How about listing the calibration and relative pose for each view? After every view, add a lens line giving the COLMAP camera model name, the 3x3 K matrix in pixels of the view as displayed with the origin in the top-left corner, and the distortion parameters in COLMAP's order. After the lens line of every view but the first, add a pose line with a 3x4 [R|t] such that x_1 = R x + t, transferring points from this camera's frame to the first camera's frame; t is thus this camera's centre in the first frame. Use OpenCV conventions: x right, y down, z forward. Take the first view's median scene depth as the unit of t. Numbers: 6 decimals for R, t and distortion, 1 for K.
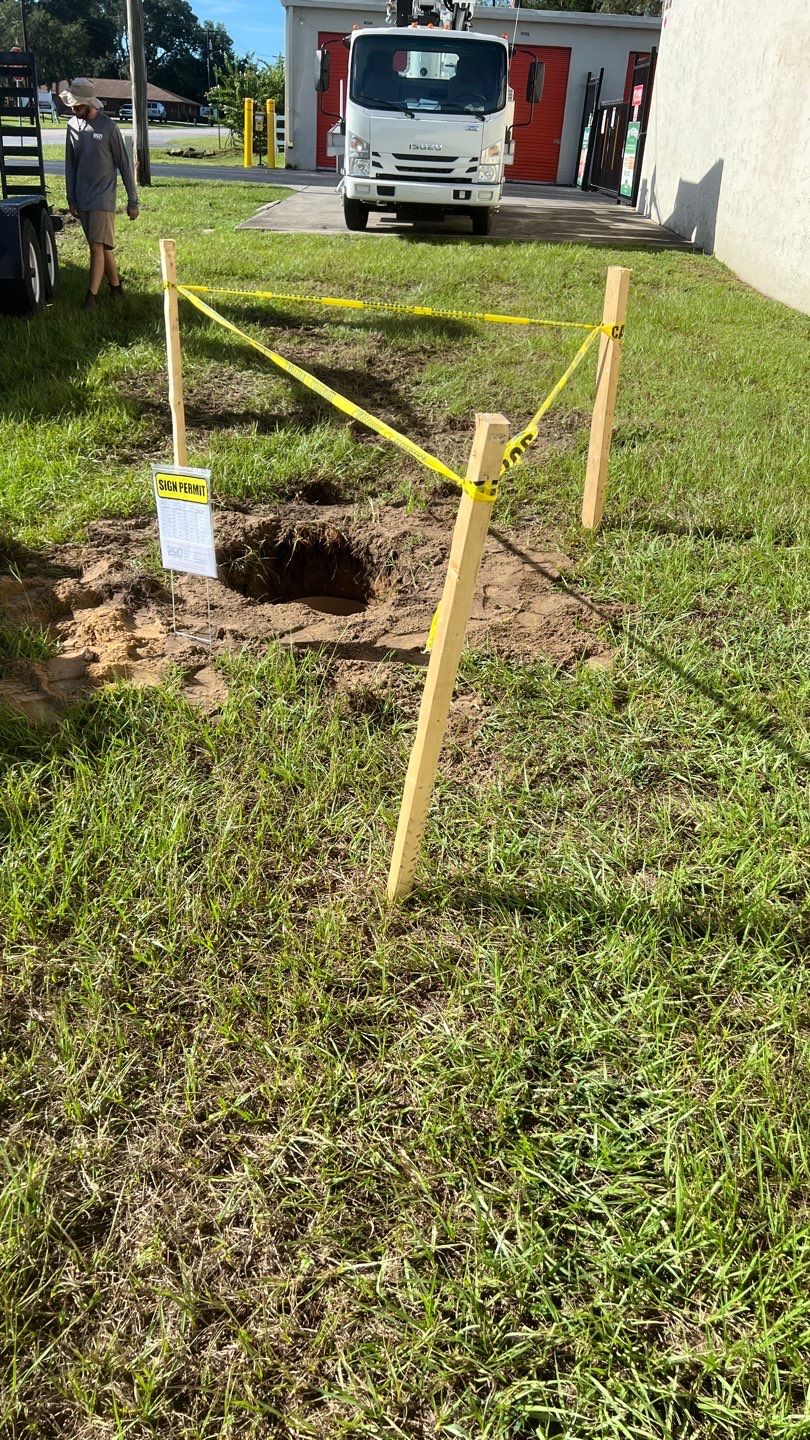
lens RADIAL K [[1110.1, 0, 387.9], [0, 1110.1, 695.9], [0, 0, 1]] dist [0.003574, 0.000665]
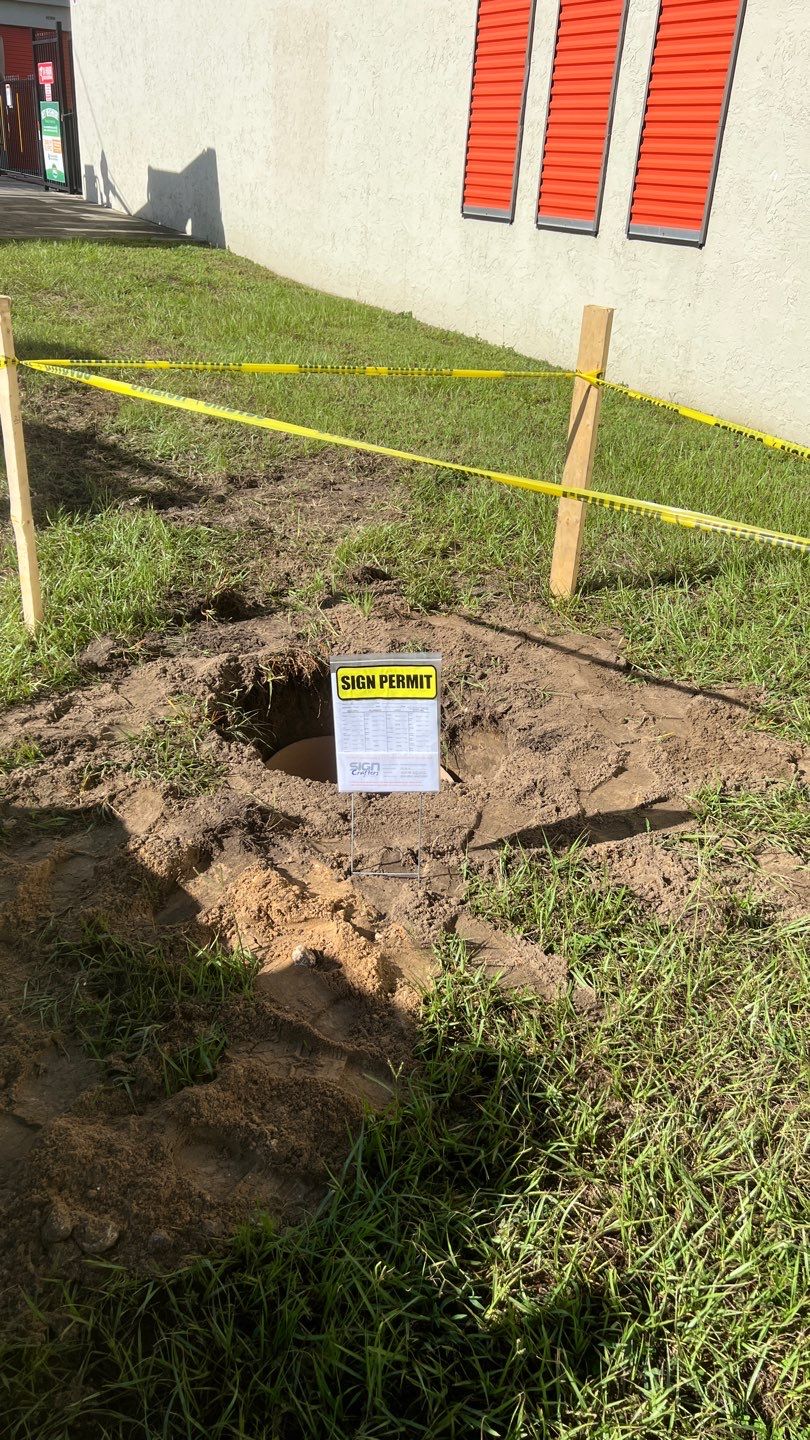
lens RADIAL K [[1084.5, 0, 405.2], [0, 1084.5, 717.9], [0, 0, 1]] dist [0.000917, -0.003237]
pose [[0.846795, -0.238285, 0.475561, -0.371272], [0.217683, 0.970994, 0.098916, -0.170462], [-0.485337, 0.019760, 0.874104, 0.300992]]
